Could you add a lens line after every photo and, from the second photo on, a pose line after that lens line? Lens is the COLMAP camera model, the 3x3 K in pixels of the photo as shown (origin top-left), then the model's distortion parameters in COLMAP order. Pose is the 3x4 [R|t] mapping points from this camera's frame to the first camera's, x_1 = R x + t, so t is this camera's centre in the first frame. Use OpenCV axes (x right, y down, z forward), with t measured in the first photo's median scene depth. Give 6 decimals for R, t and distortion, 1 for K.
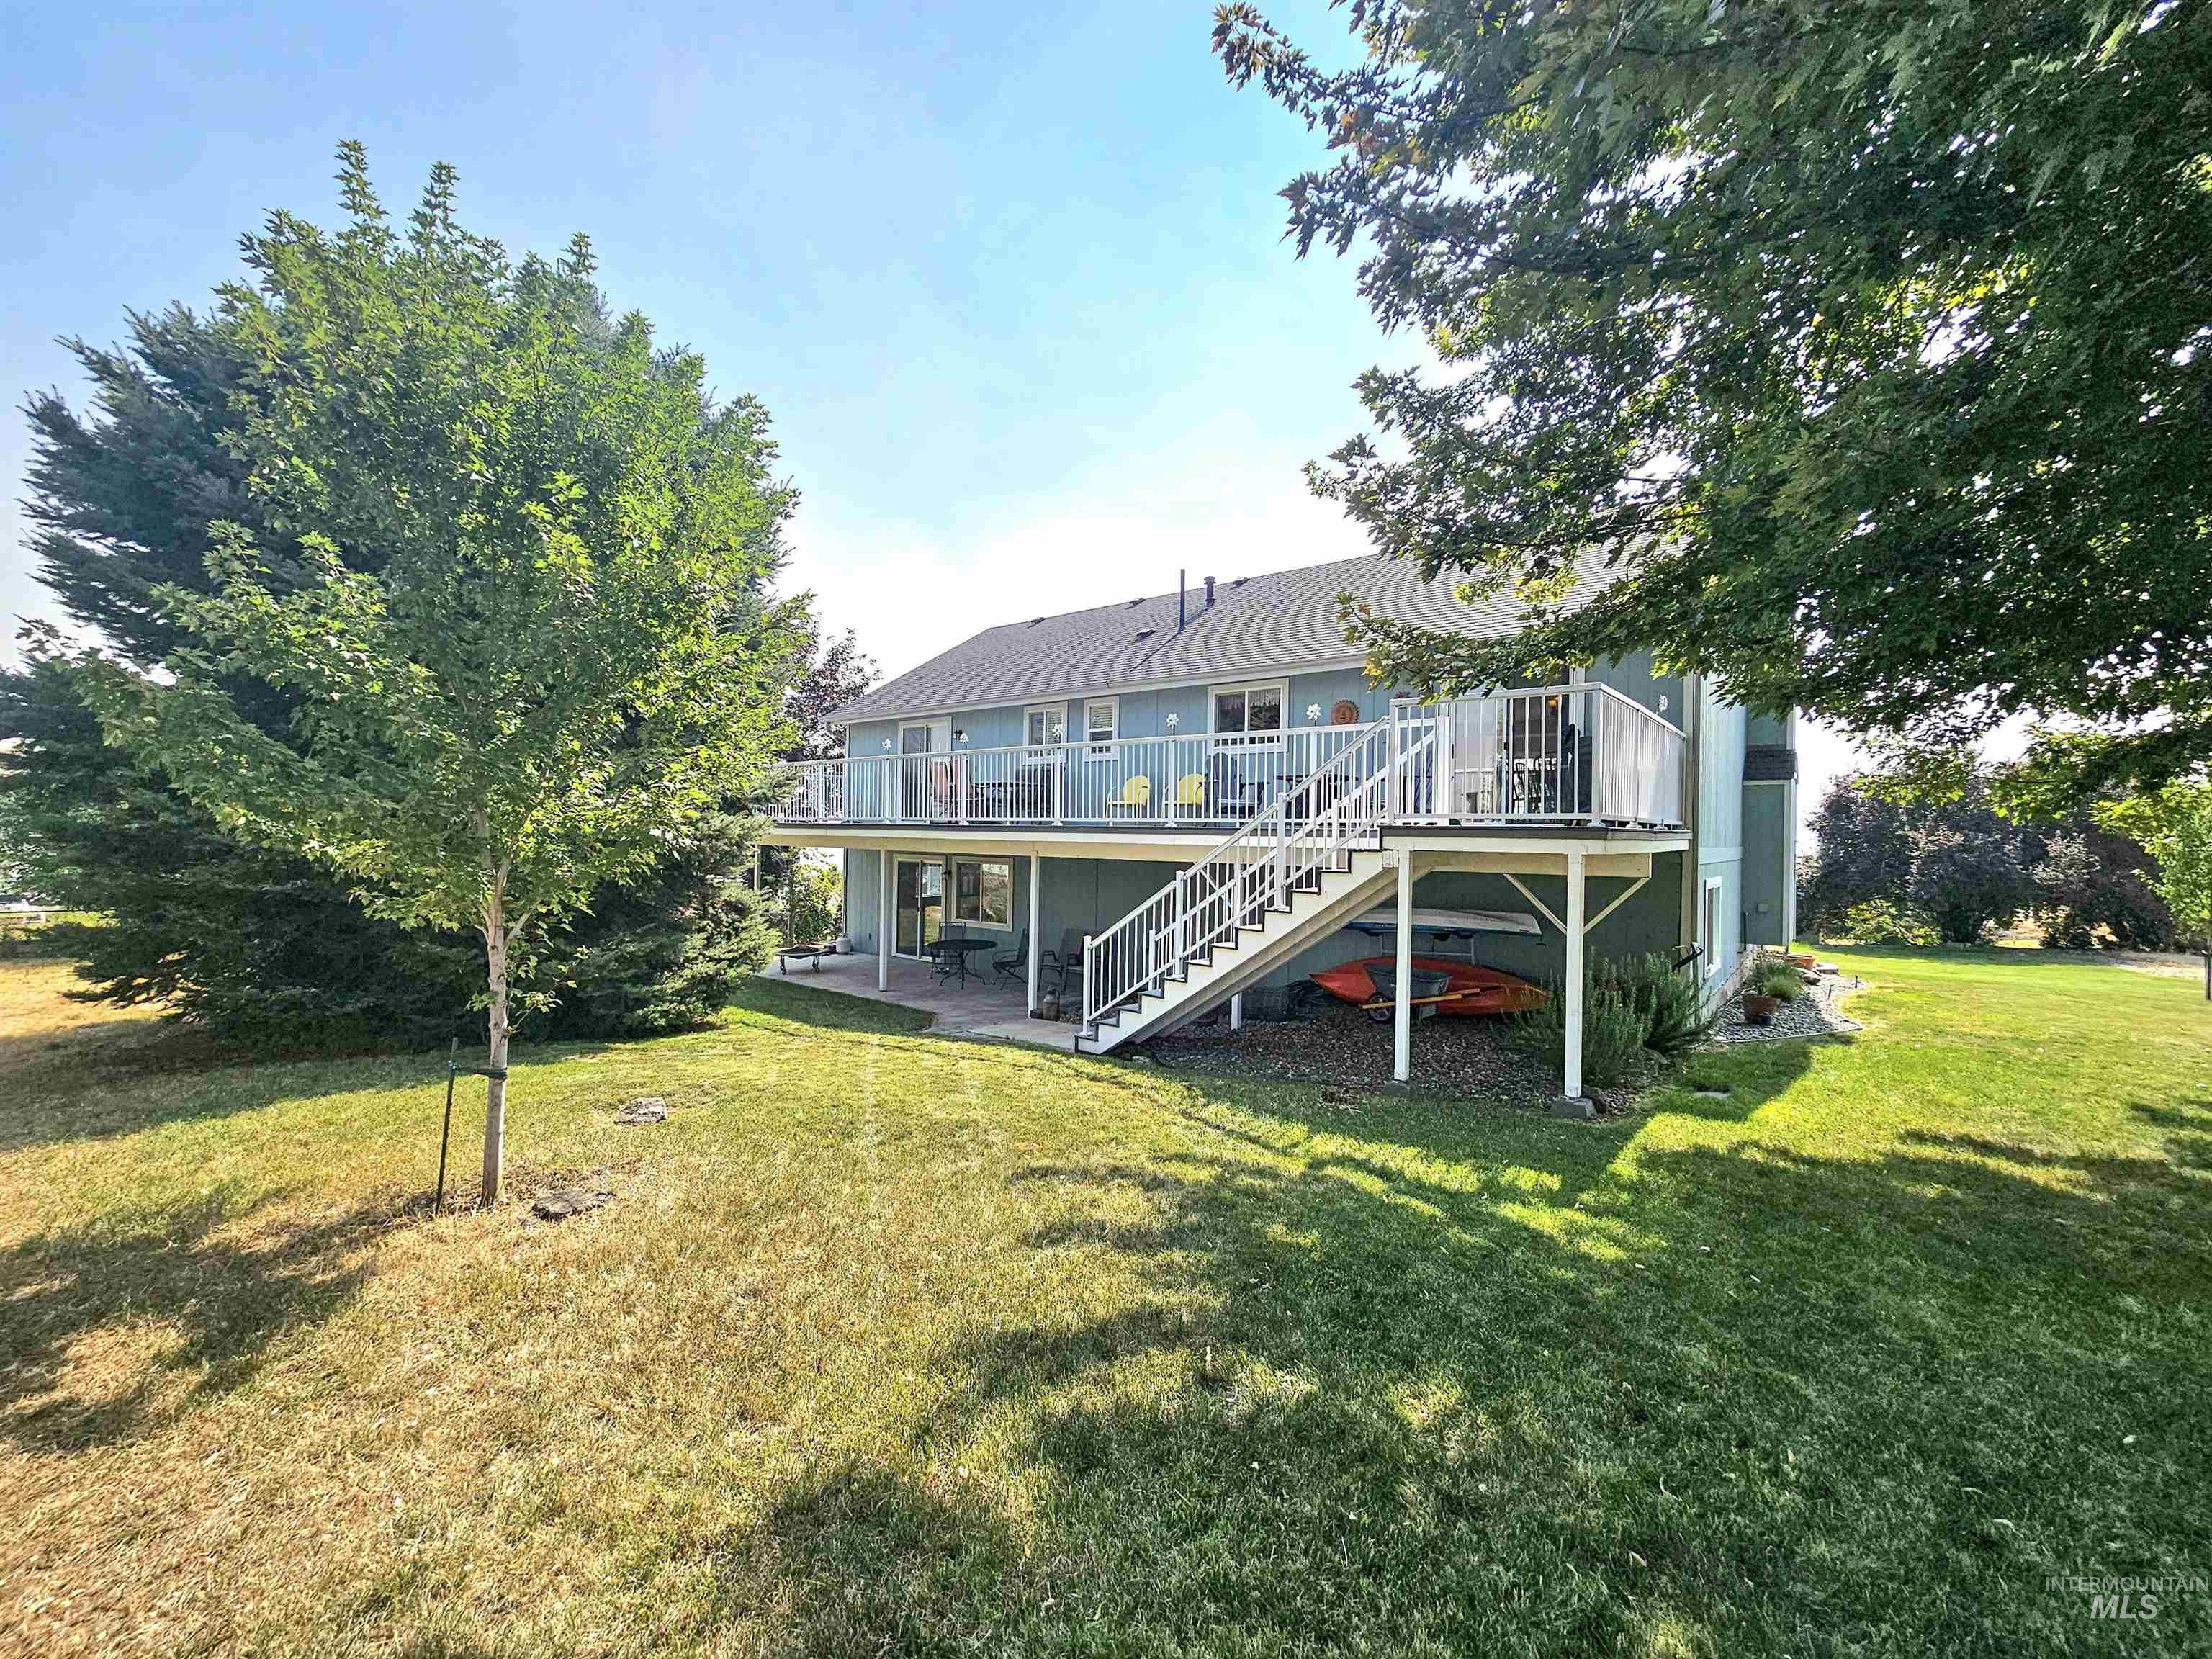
lens RADIAL K [[907.0, 0, 1106.0], [0, 907.0, 829.5], [0, 0, 1]] dist [-0.008282, 0.004864]
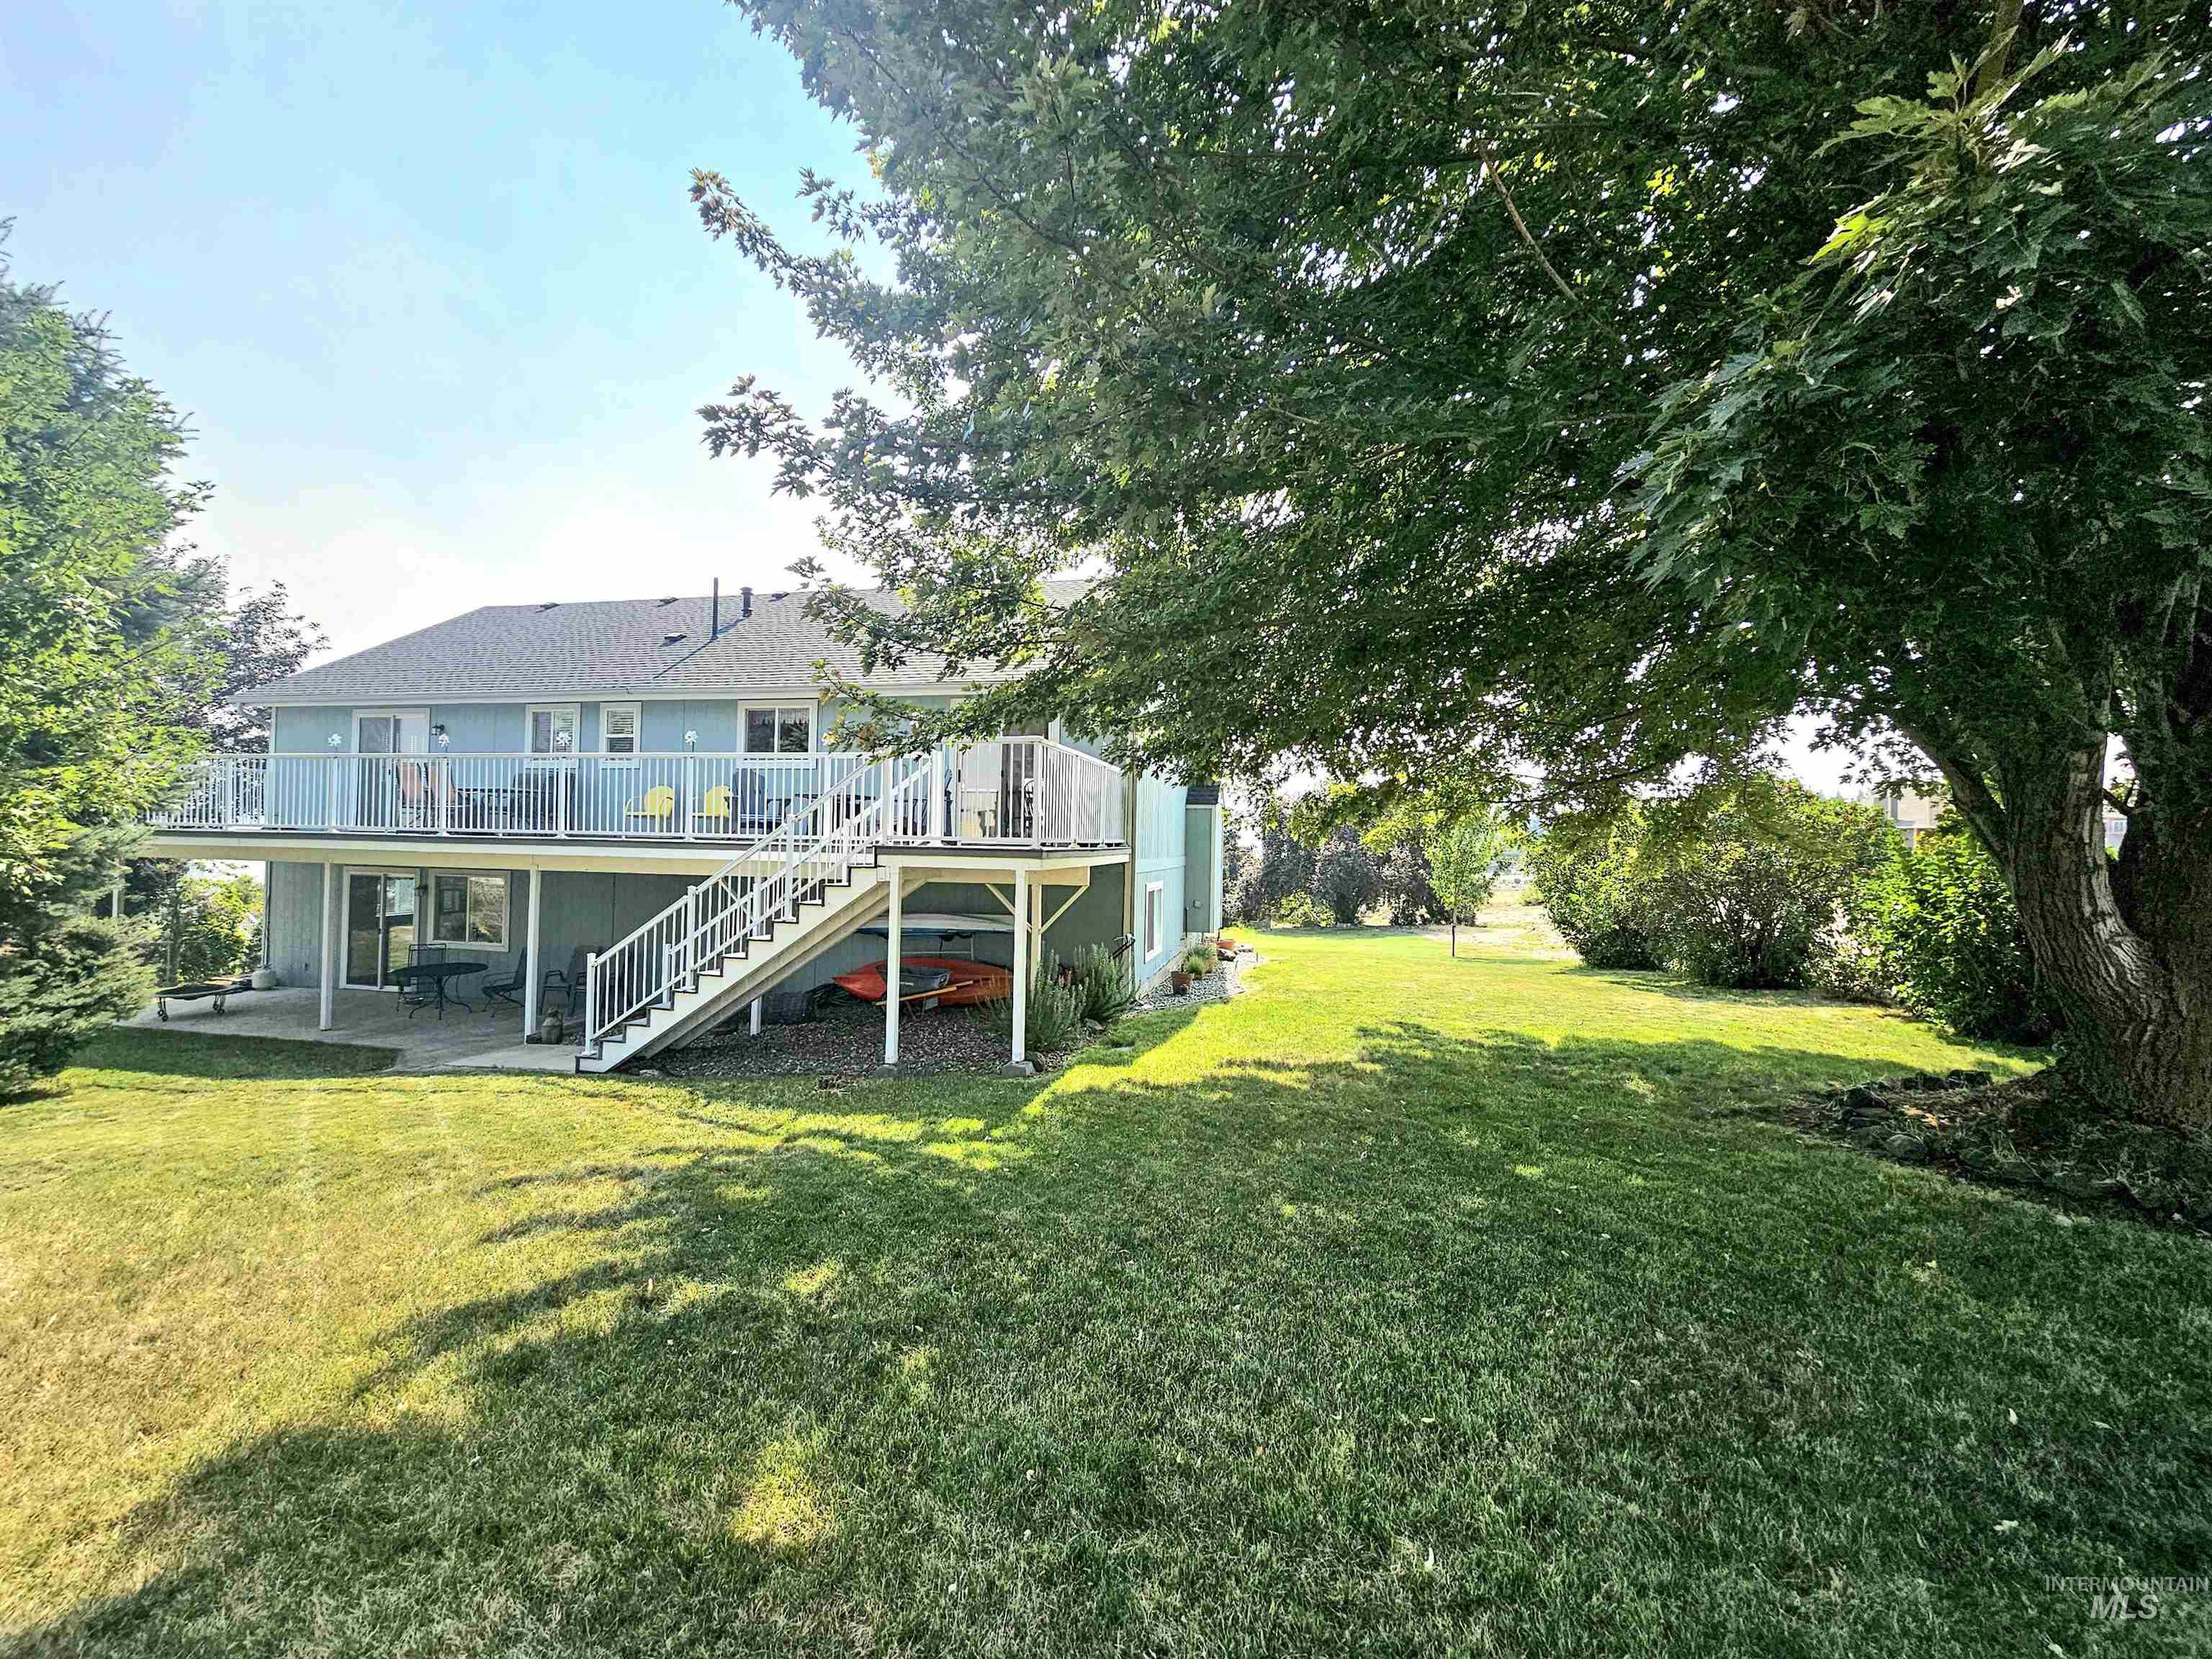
lens RADIAL K [[907.0, 0, 1106.0], [0, 907.0, 829.5], [0, 0, 1]] dist [-0.008282, 0.004864]
pose [[0.891922, 0.008739, 0.452104, 0.045847], [-0.007570, 0.999962, -0.004394, -0.023980], [-0.452125, 0.000497, 0.891954, -0.181305]]
